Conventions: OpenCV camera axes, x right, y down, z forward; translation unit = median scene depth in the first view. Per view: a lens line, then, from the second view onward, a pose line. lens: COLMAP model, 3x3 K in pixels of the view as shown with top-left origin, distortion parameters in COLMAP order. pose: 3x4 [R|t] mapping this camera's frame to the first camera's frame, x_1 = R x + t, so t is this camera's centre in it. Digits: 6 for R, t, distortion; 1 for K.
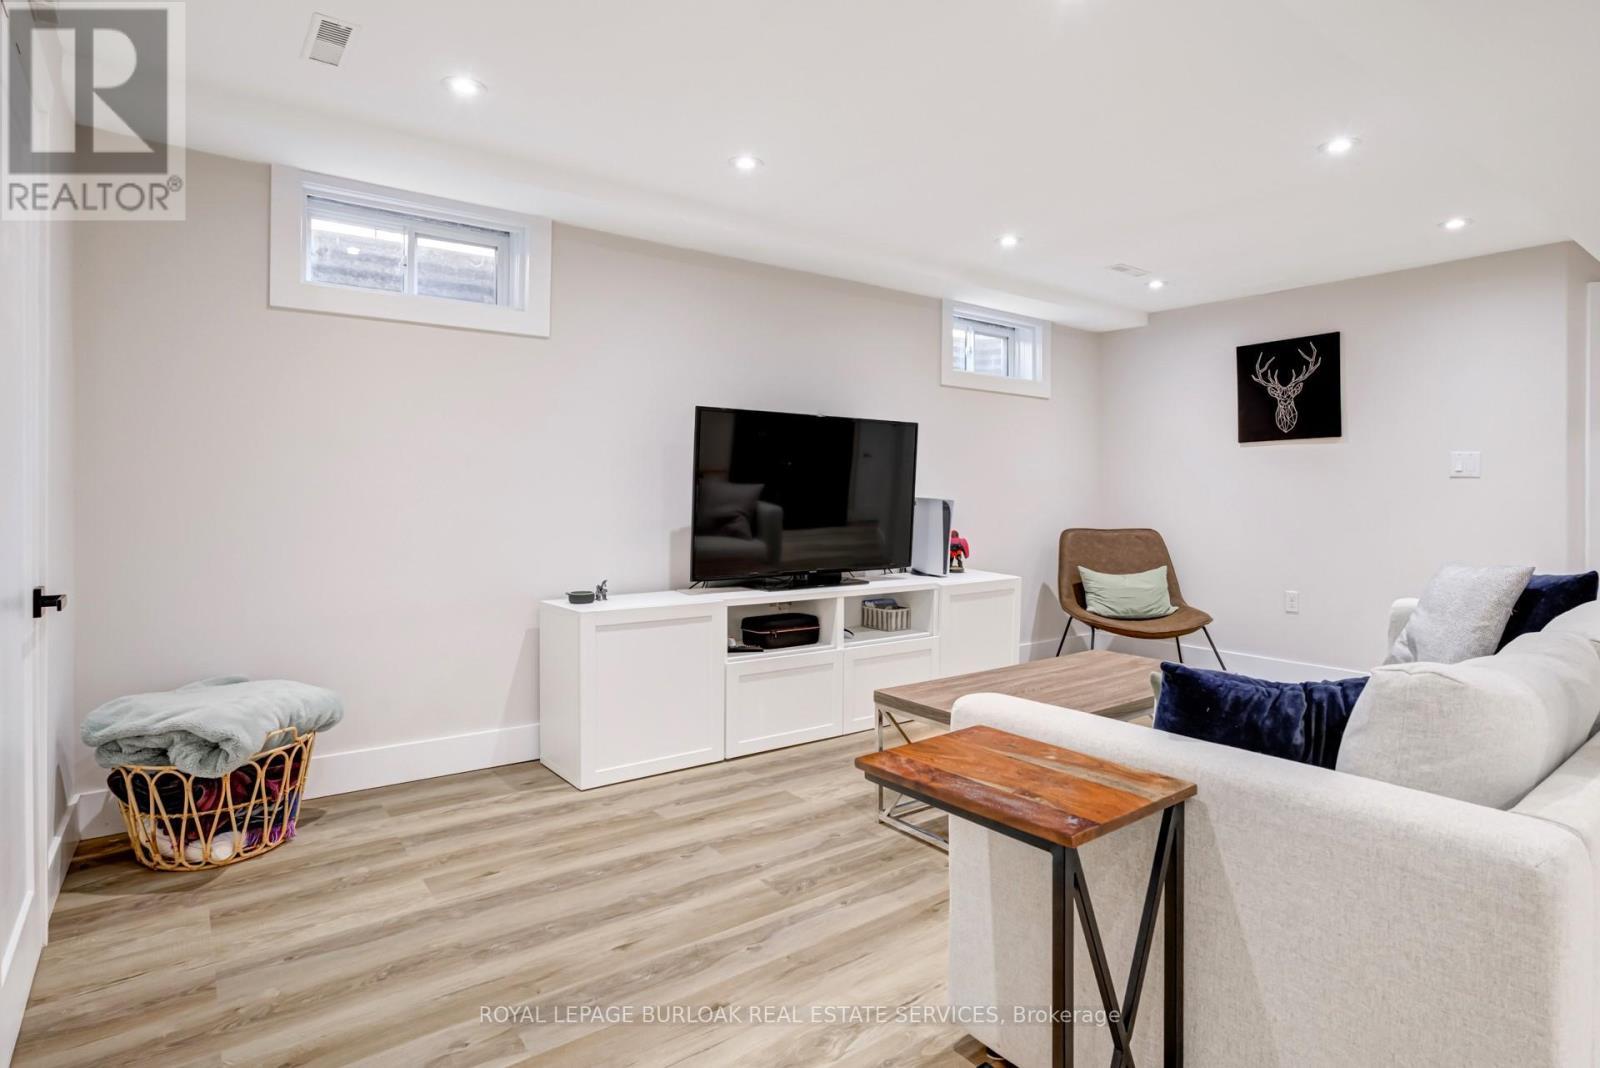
lens RADIAL K [[882.6, 0, 800.0], [0, 882.6, 534.0], [0, 0, 1]] dist [-0.055503, 0.000175]
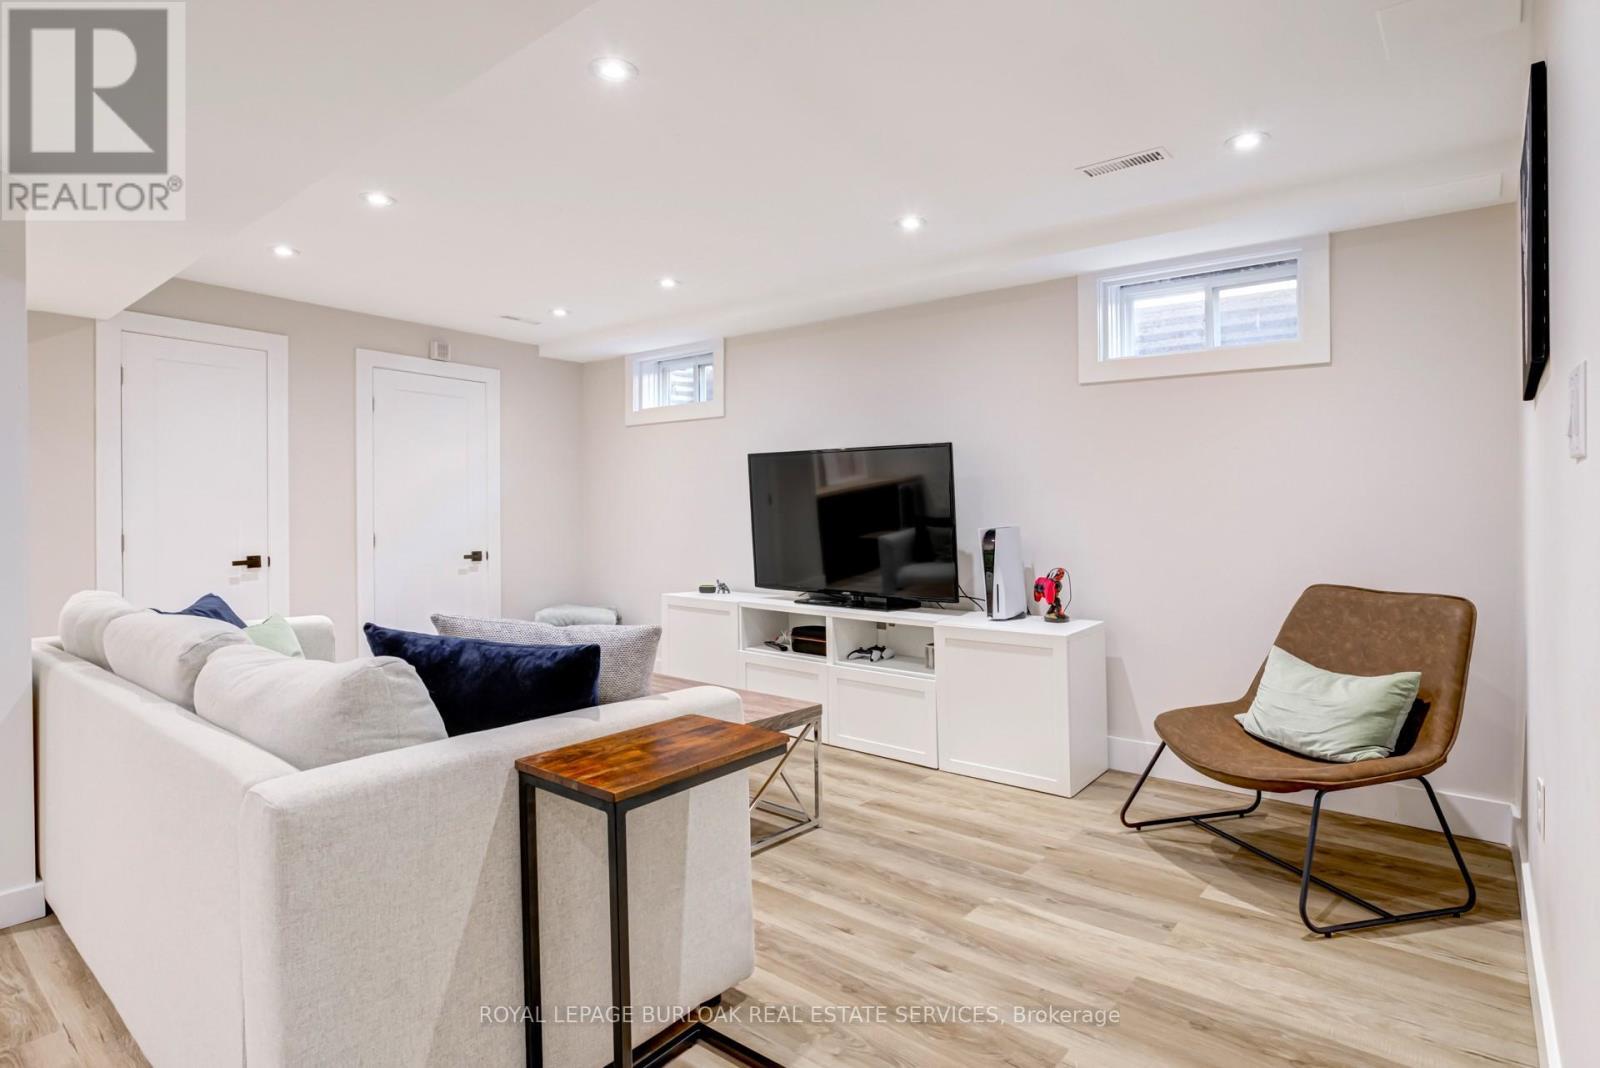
lens RADIAL K [[808.9, 0, 800.0], [0, 808.9, 534.0], [0, 0, 1]] dist [-0.009998, 0.000802]
pose [[0.242423, 0.008410, -0.970134, 0.889839], [-0.063674, 0.997944, -0.007260, -0.016400], [0.968079, 0.063532, 0.242461, 0.655885]]
